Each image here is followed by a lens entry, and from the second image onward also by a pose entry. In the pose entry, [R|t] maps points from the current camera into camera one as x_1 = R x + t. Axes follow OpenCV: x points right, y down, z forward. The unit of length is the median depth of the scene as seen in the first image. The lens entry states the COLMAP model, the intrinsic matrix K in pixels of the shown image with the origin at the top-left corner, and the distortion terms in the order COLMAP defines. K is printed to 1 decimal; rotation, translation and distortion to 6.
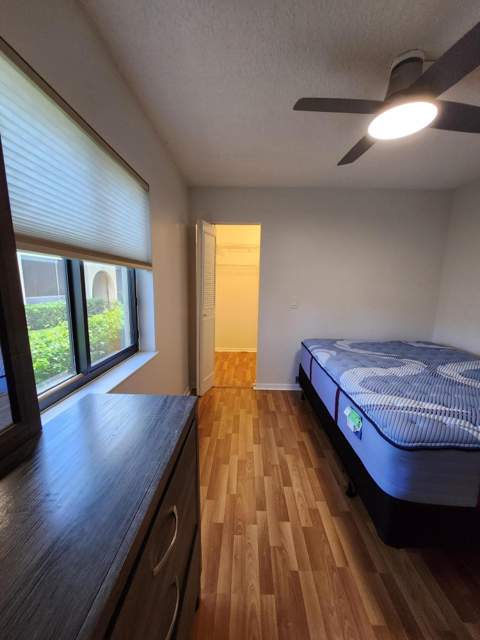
lens RADIAL K [[251.9, 0, 238.6], [0, 251.9, 323.6], [0, 0, 1]] dist [-0.000748, 0.000230]
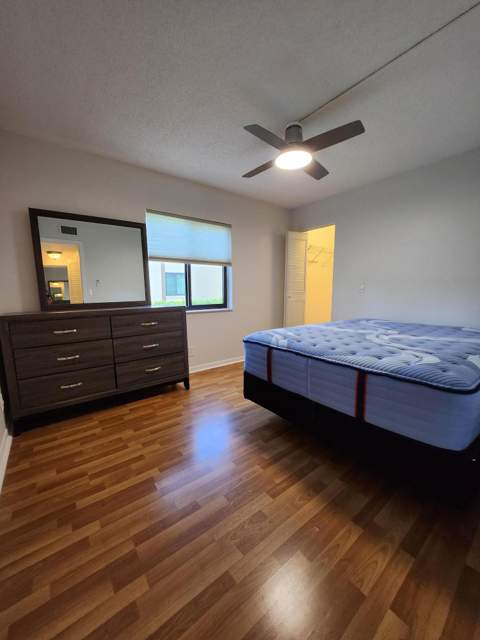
lens RADIAL K [[251.9, 0, 238.6], [0, 251.9, 323.6], [0, 0, 1]] dist [-0.000748, 0.000230]
pose [[0.625981, 0.085210, -0.775169, 1.284513], [-0.109729, 0.993747, 0.020626, 0.192239], [0.772080, 0.072147, 0.631417, -0.176171]]
